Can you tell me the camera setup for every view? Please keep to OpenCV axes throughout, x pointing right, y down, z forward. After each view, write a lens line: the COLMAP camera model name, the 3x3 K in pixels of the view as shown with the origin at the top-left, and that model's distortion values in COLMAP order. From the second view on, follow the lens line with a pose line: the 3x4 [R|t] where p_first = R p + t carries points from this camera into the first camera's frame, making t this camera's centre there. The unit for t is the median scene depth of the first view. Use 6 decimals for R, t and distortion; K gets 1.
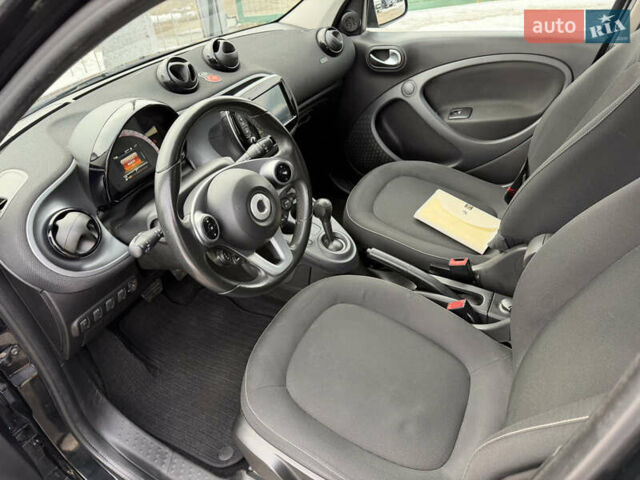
lens RADIAL K [[458.3, 0, 317.6], [0, 458.3, 243.6], [0, 0, 1]] dist [0.095636, -0.118168]
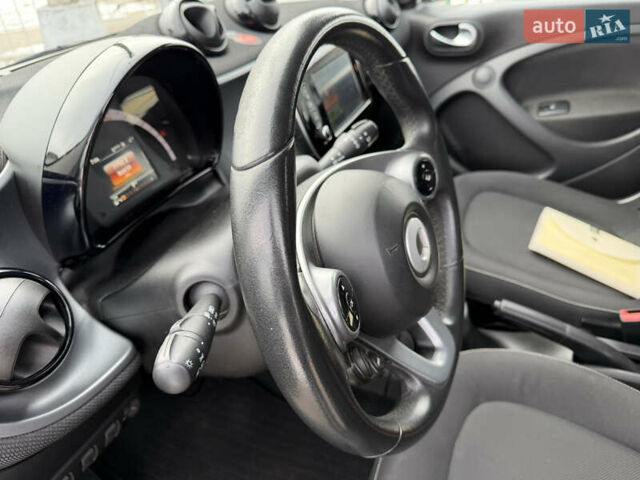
lens RADIAL K [[465.1, 0, 320.0], [0, 465.1, 245.0], [0, 0, 1]] dist [0.006280, -0.002525]
pose [[0.994445, -0.041792, 0.096606, -0.234744], [0.047677, 0.997093, -0.059441, -0.049452], [-0.093841, 0.063717, 0.993546, 0.462584]]
